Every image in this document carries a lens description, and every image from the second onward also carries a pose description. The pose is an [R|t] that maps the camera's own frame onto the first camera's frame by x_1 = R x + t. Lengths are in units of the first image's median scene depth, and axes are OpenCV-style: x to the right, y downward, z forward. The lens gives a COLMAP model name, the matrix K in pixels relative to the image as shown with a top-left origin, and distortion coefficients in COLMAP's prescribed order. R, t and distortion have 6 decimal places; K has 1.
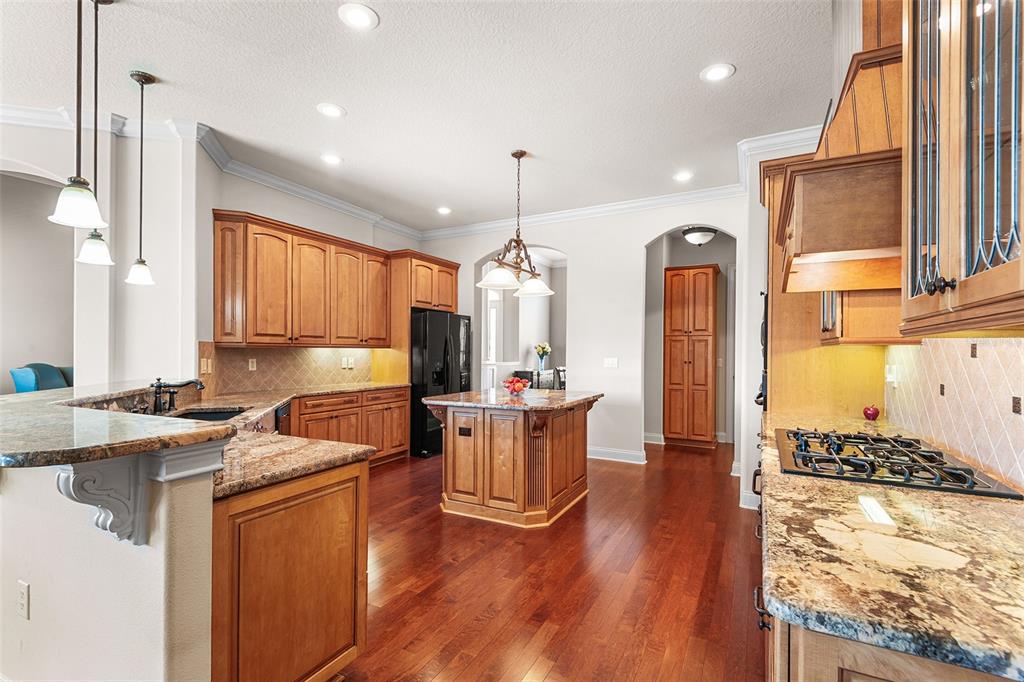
lens RADIAL K [[467.6, 0, 520.1], [0, 467.6, 350.5], [0, 0, 1]] dist [0.026477, -0.012279]
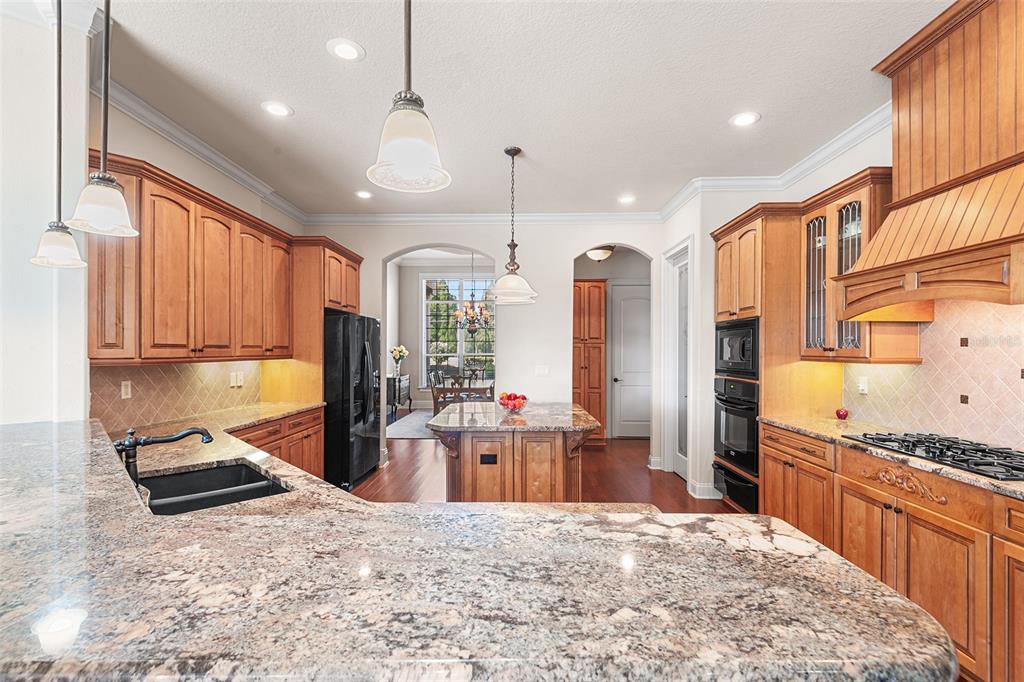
lens RADIAL K [[467.6, 0, 519.6], [0, 467.6, 348.4], [0, 0, 1]] dist [0.026477, -0.012279]
pose [[0.891544, -0.000421, 0.452934, -0.350289], [0.000719, 1.000000, -0.000486, -0.025745], [-0.452934, 0.000759, 0.891544, 0.144022]]
